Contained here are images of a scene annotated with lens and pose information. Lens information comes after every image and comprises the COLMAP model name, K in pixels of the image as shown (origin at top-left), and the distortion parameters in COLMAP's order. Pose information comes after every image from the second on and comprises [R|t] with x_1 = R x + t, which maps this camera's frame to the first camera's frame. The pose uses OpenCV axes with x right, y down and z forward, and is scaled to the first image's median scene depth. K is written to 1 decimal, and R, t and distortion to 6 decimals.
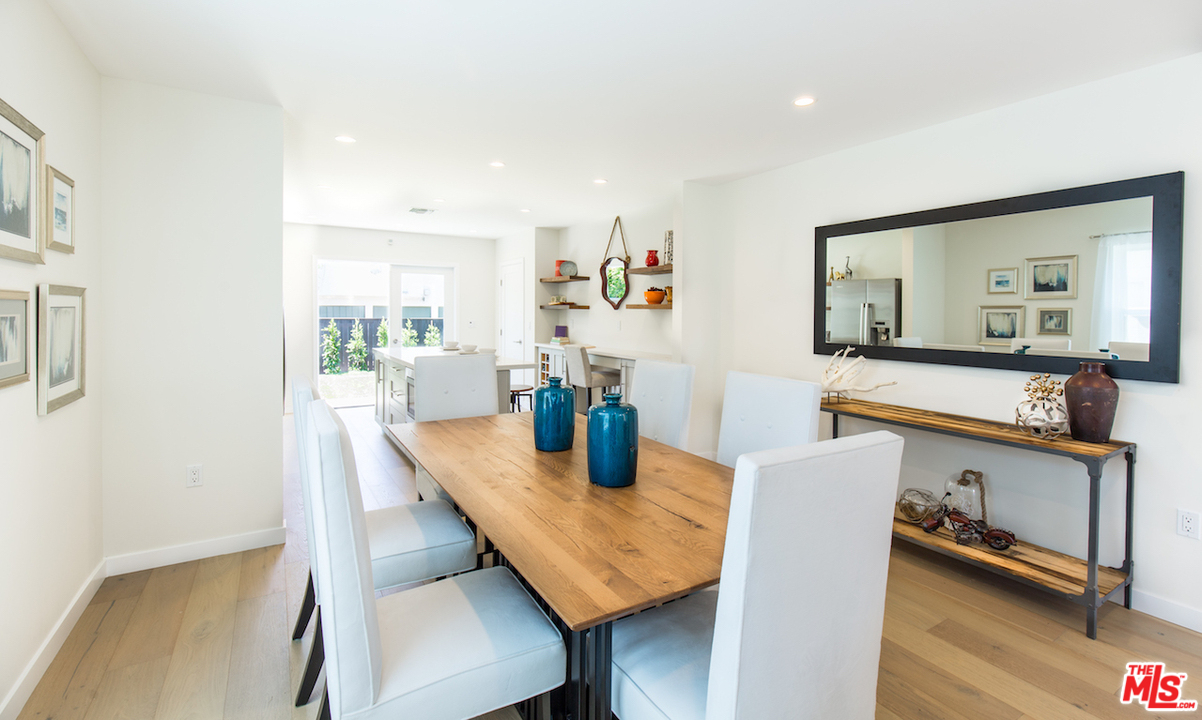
lens RADIAL K [[540.1, 0, 603.2], [0, 540.1, 315.6], [0, 0, 1]] dist [0.000341, 0.000008]
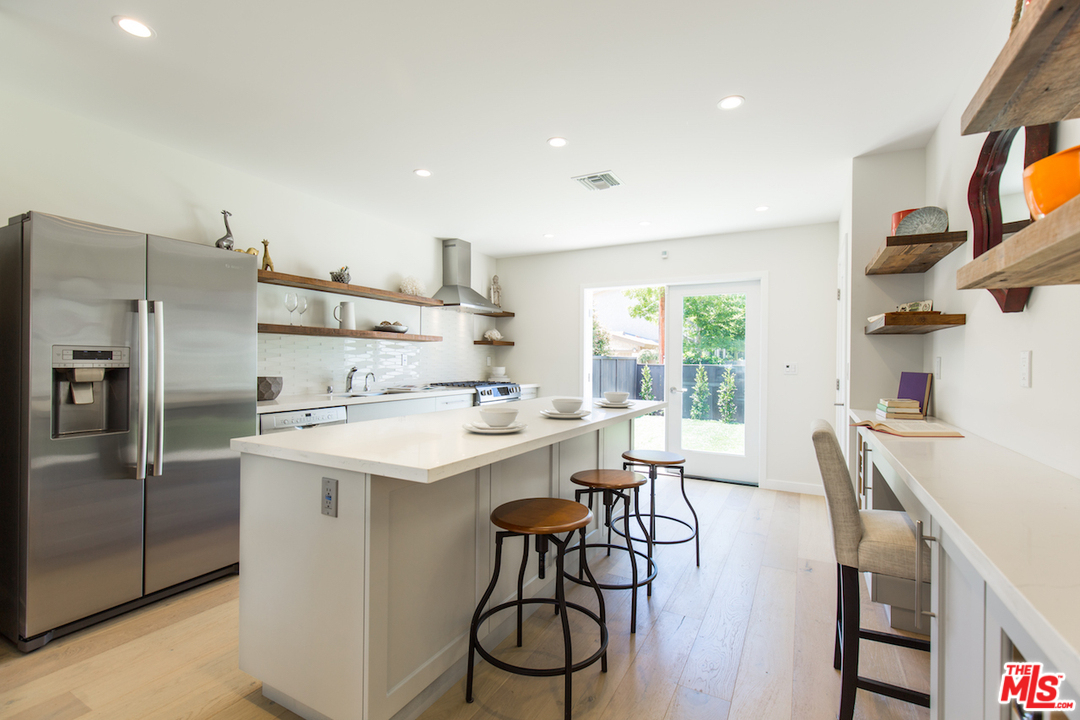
lens RADIAL K [[485.5, 0, 540.0], [0, 485.5, 360.0], [0, 0, 1]] dist [0.002862, 0.000474]
pose [[0.503538, -0.000434, -0.863973, 0.106026], [-0.013293, 0.999878, -0.008250, 0.016981], [0.863871, 0.015639, 0.503471, 0.586894]]
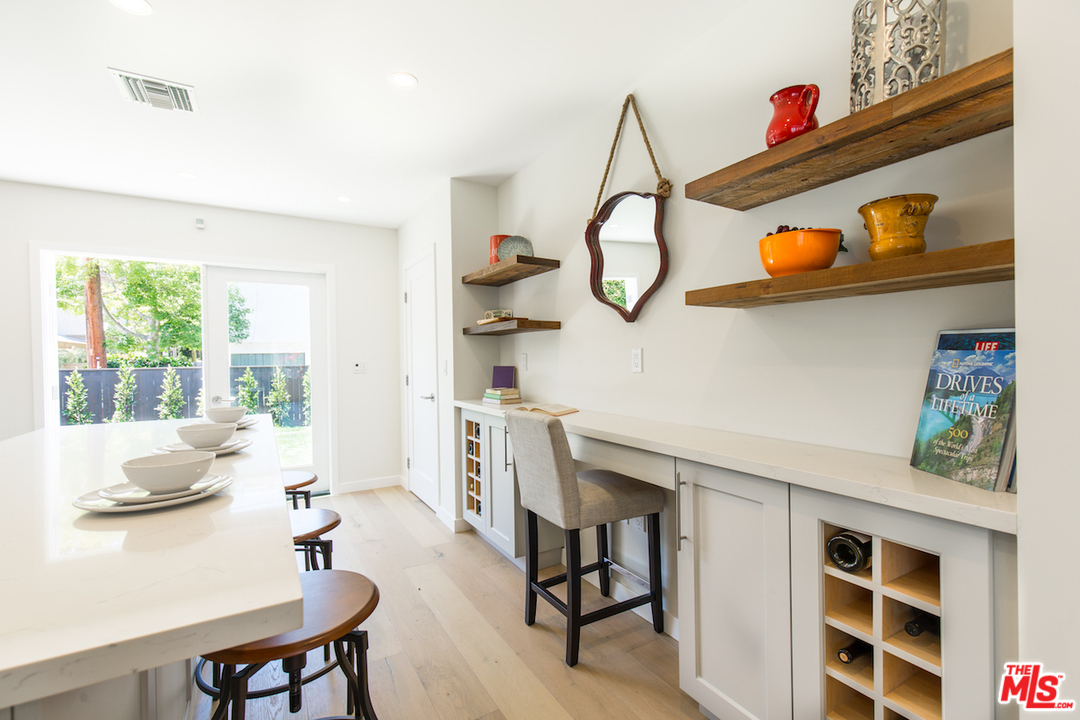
lens RADIAL K [[484.0, 0, 558.1], [0, 484.0, 359.6], [0, 0, 1]] dist [0.001753, 0.000244]
pose [[0.999786, -0.020019, 0.005239, -0.029775], [0.020035, 0.999794, -0.003131, 0.015819], [-0.005176, 0.003235, 0.999981, 0.556674]]
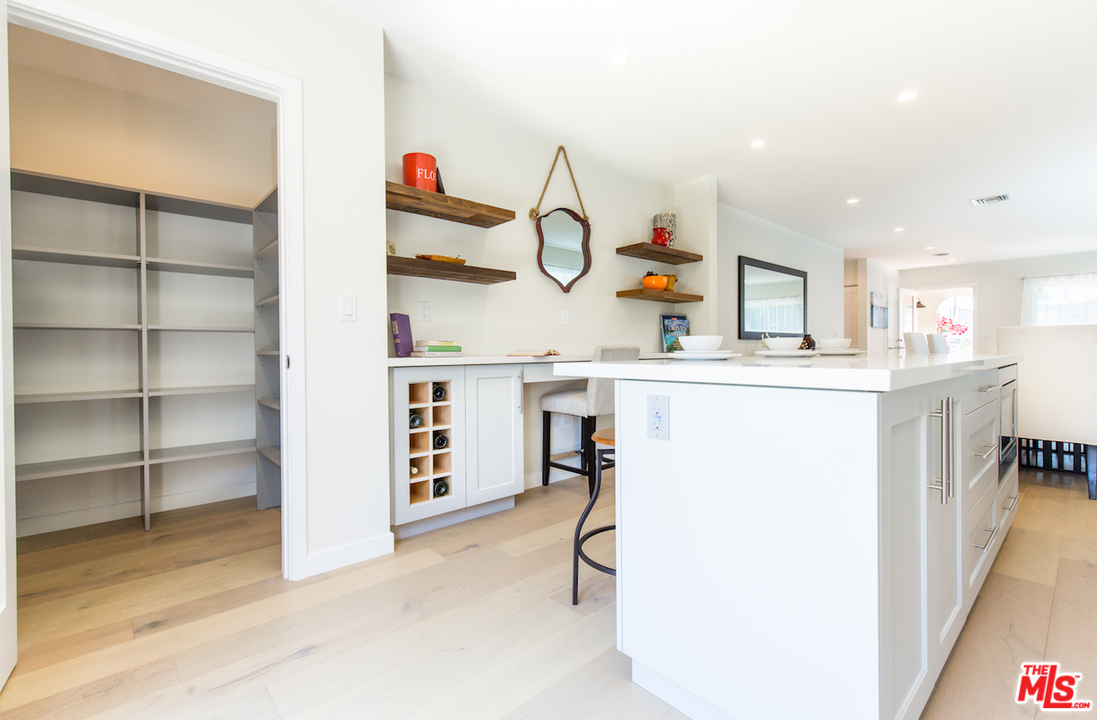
lens RADIAL K [[505.9, 0, 548.5], [0, 505.9, 360.0], [0, 0, 1]] dist [0.000474, -0.000031]
pose [[-0.207652, -0.020218, 0.977994, -0.490818], [0.016594, 0.999570, 0.024187, 0.047514], [-0.978062, 0.021251, -0.207227, 1.006049]]
